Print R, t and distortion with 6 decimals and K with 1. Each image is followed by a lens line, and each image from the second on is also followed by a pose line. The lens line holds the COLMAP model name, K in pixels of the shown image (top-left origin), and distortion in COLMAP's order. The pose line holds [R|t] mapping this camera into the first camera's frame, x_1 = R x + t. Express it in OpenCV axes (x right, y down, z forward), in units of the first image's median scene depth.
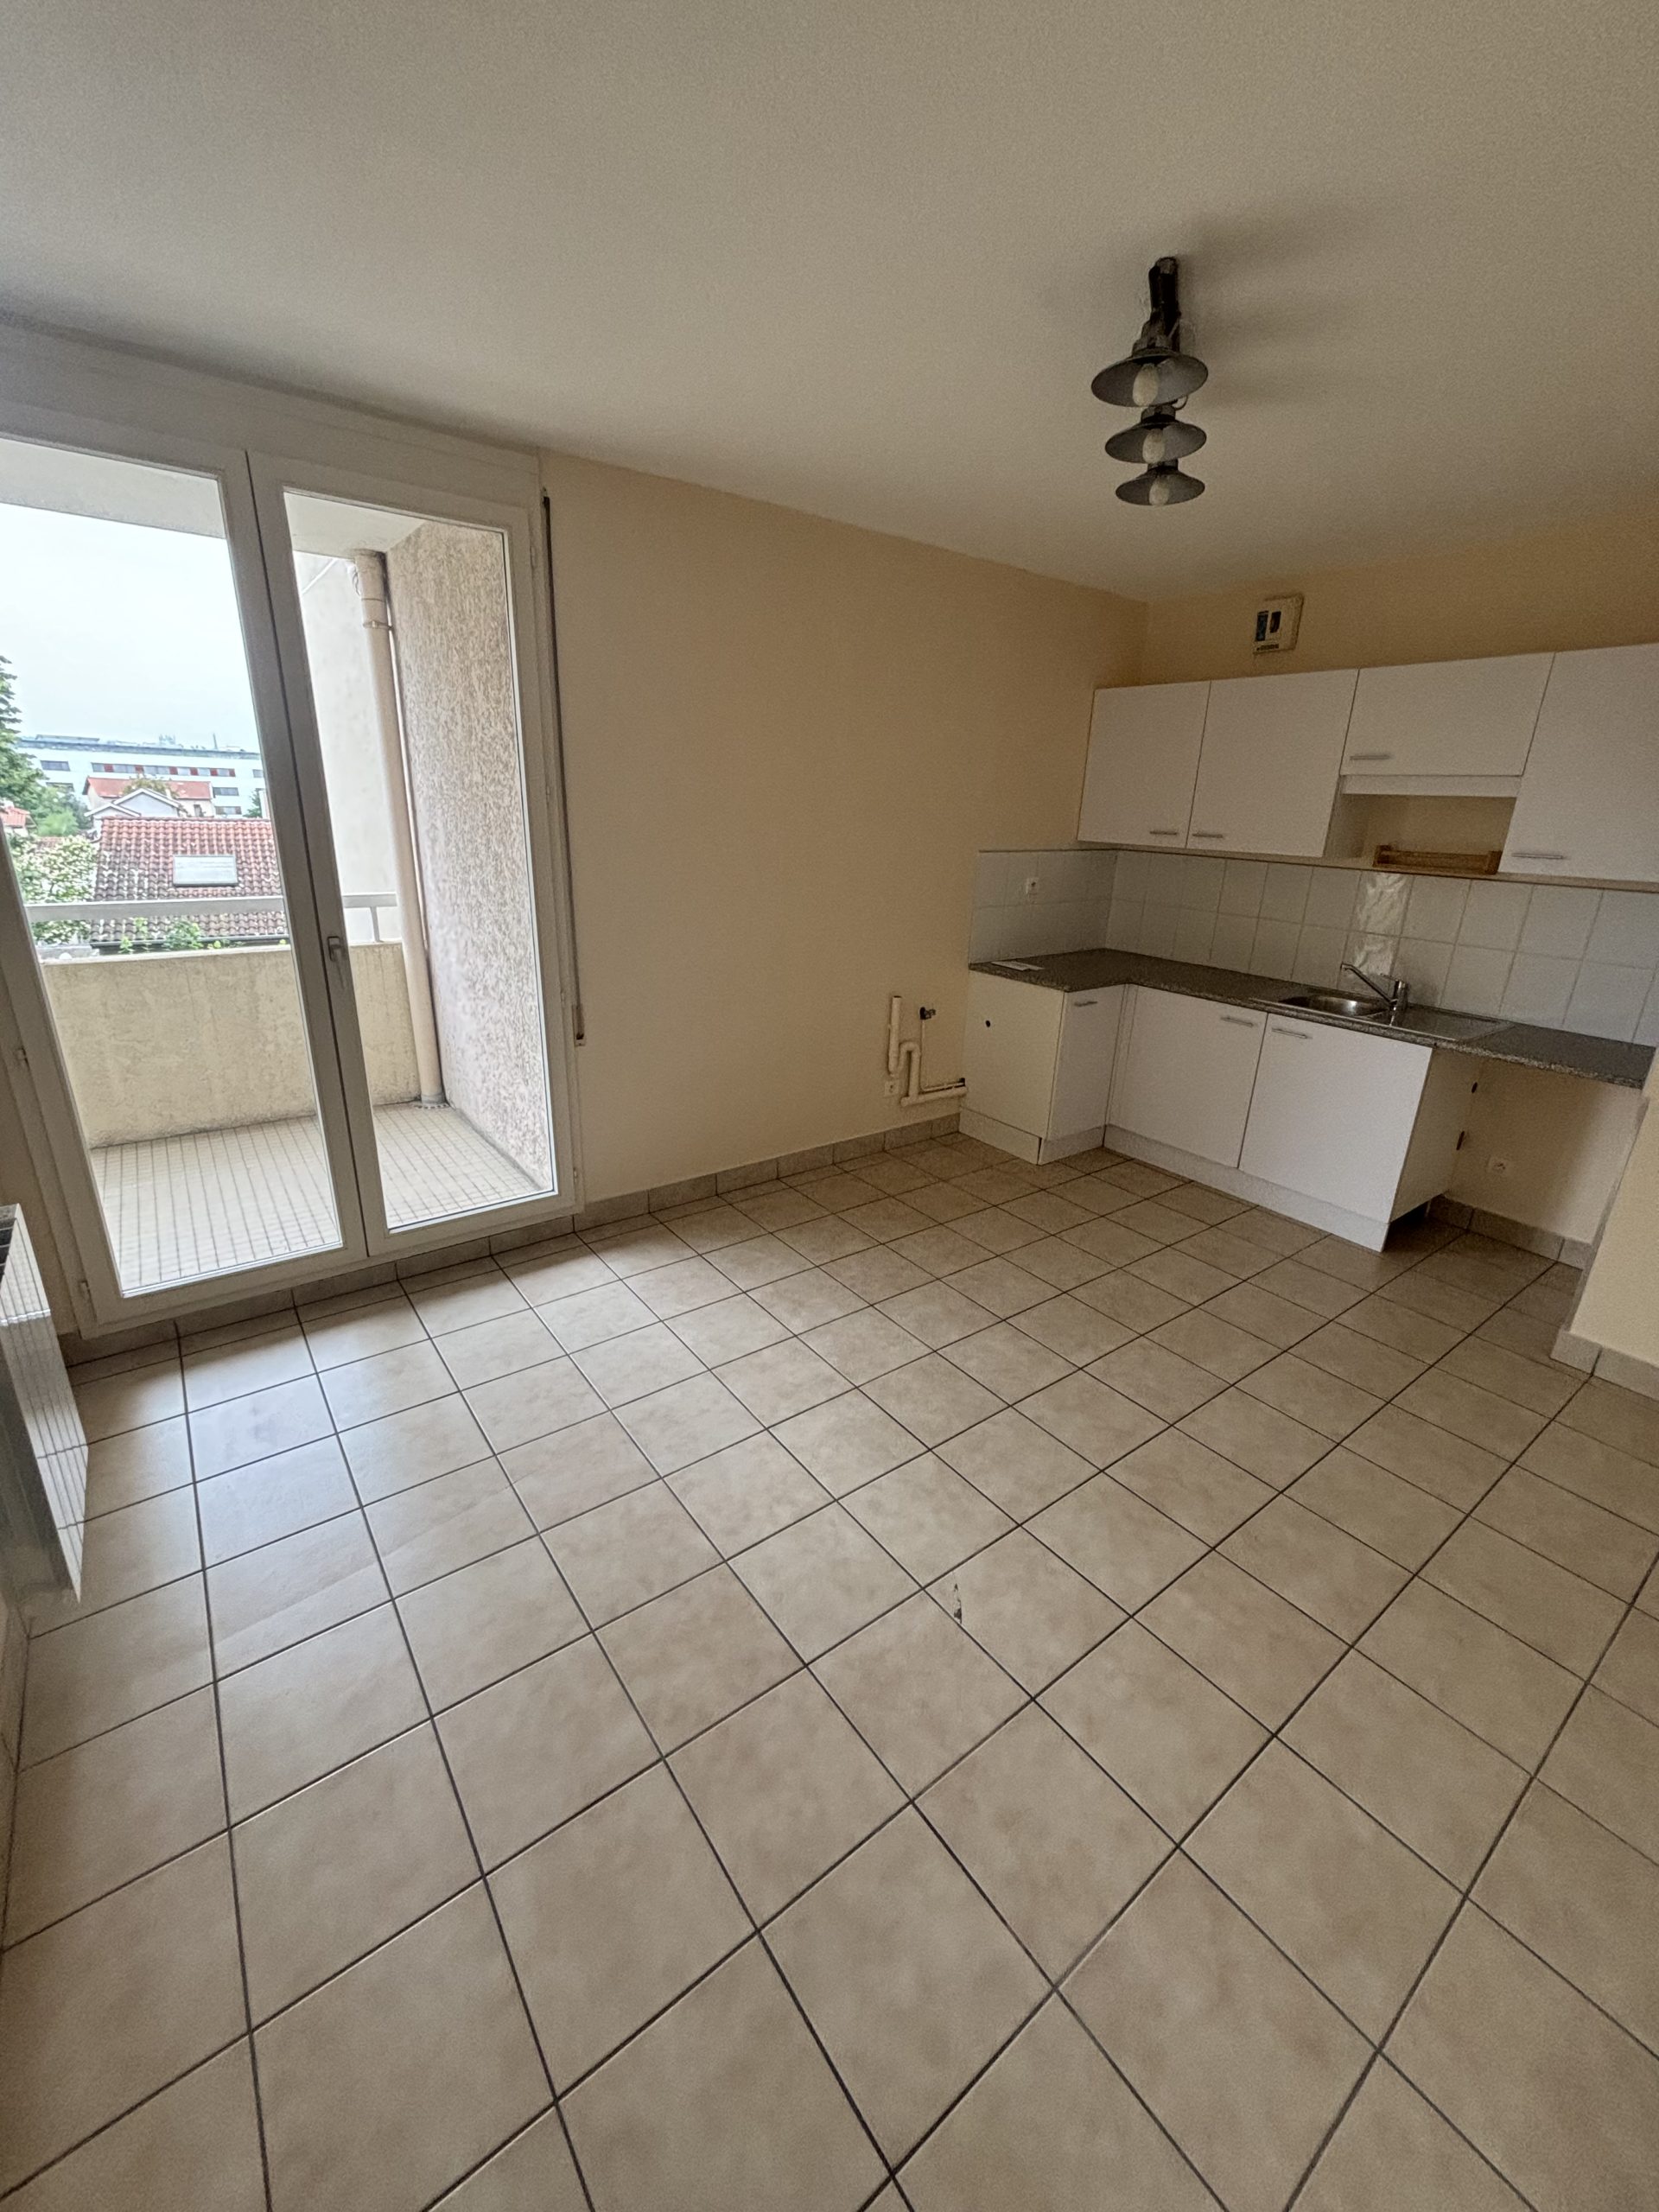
lens RADIAL K [[892.5, 0, 830.4], [0, 892.5, 1102.7], [0, 0, 1]] dist [0.001817, 0.000518]
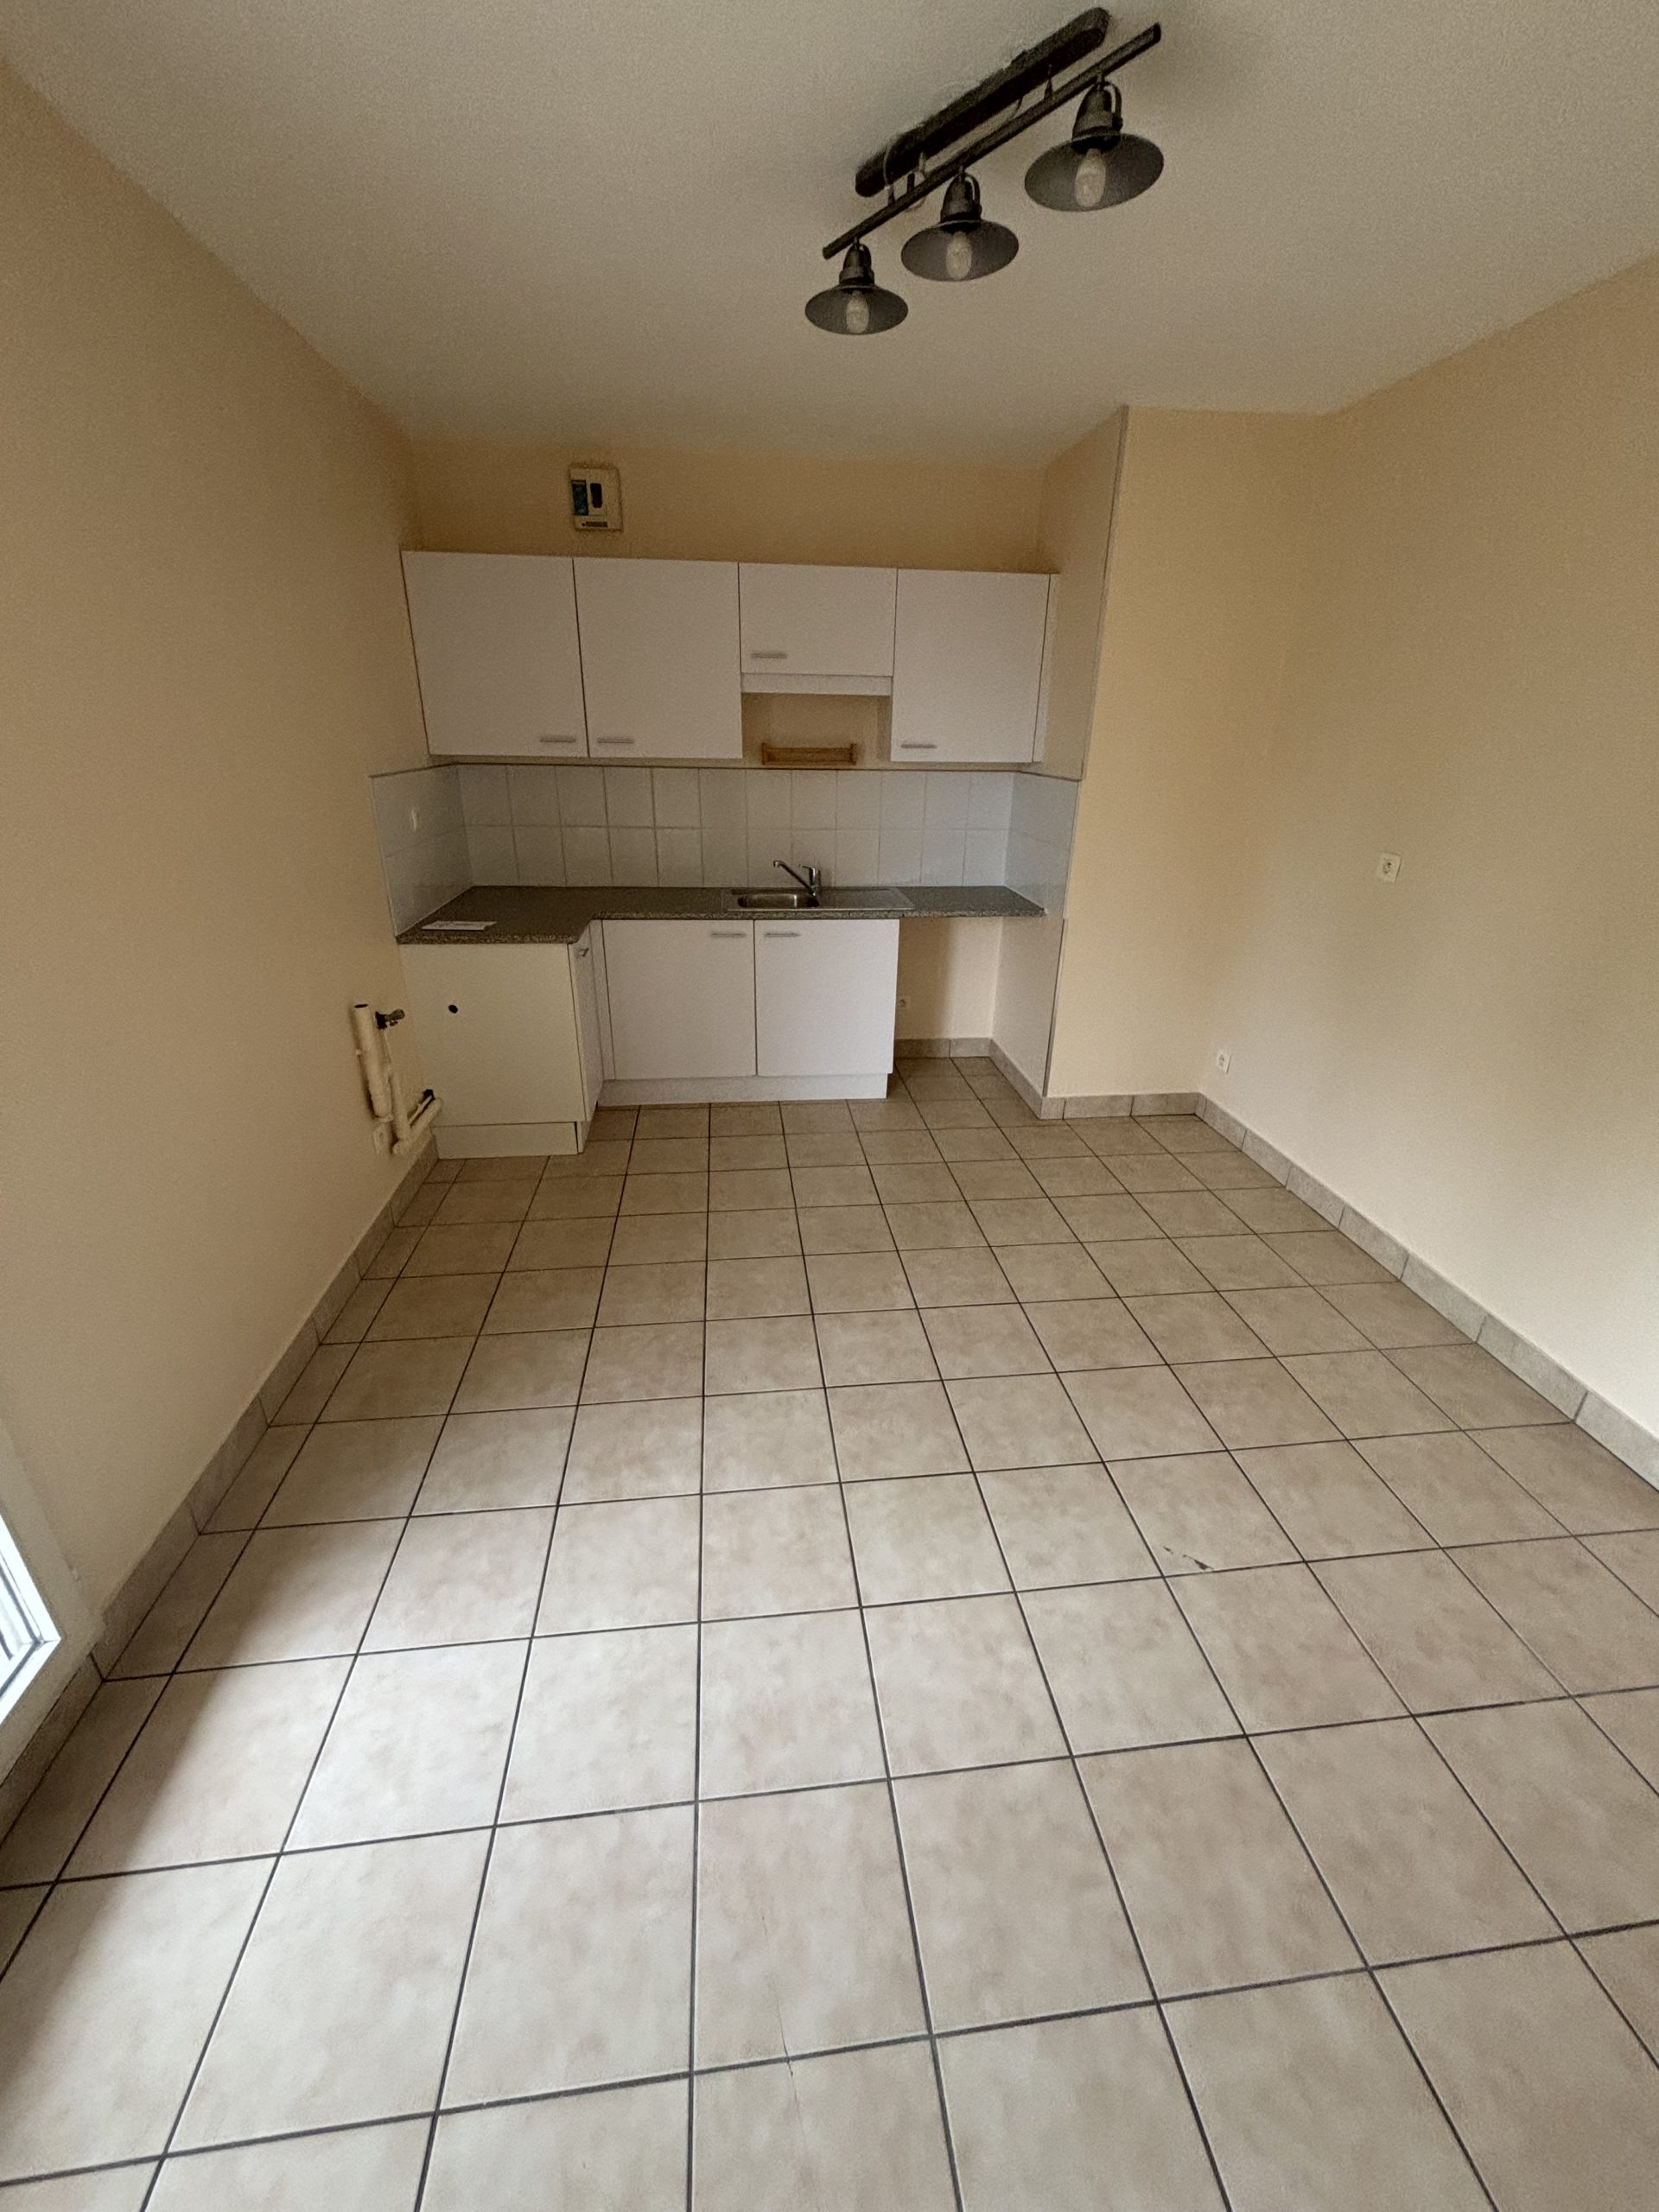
lens RADIAL K [[892.5, 0, 829.6], [0, 892.5, 1103.2], [0, 0, 1]] dist [0.001817, 0.000518]
pose [[0.498549, -0.361926, 0.787692, -0.378400], [0.283245, 0.926808, 0.246574, -0.148060], [-0.819281, 0.100181, 0.564573, 0.426035]]
